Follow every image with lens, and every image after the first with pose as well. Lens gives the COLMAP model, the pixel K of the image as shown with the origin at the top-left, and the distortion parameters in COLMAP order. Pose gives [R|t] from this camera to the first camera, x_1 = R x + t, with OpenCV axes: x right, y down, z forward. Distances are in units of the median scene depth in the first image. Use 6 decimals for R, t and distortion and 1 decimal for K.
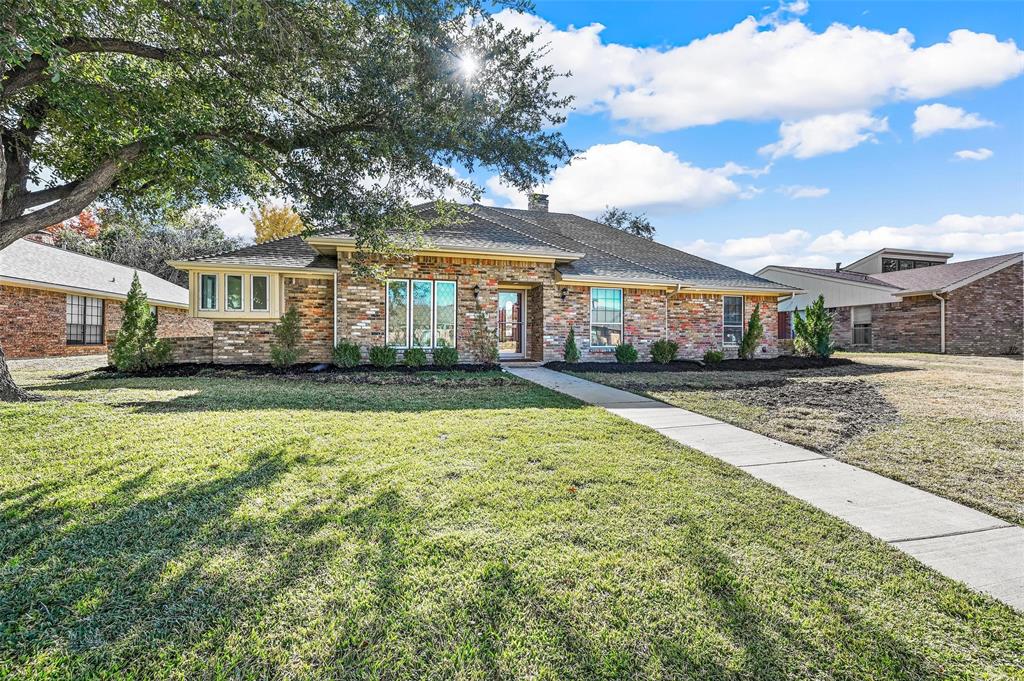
lens RADIAL K [[401.8, 0, 515.4], [0, 401.8, 338.6], [0, 0, 1]] dist [-0.003826, 0.001251]
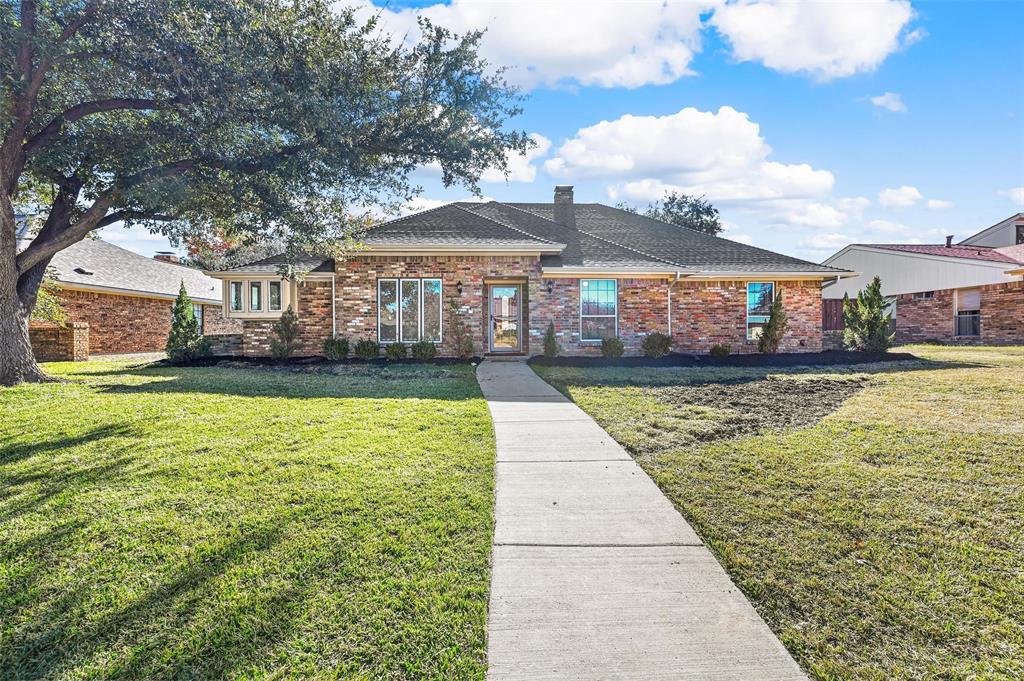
lens RADIAL K [[401.8, 0, 521.0], [0, 401.8, 337.7], [0, 0, 1]] dist [-0.003826, 0.001251]
pose [[0.974465, -0.007542, -0.224412, 0.274987], [0.009628, 0.999920, 0.008205, 0.004604], [0.224332, -0.010156, 0.974460, 0.023959]]
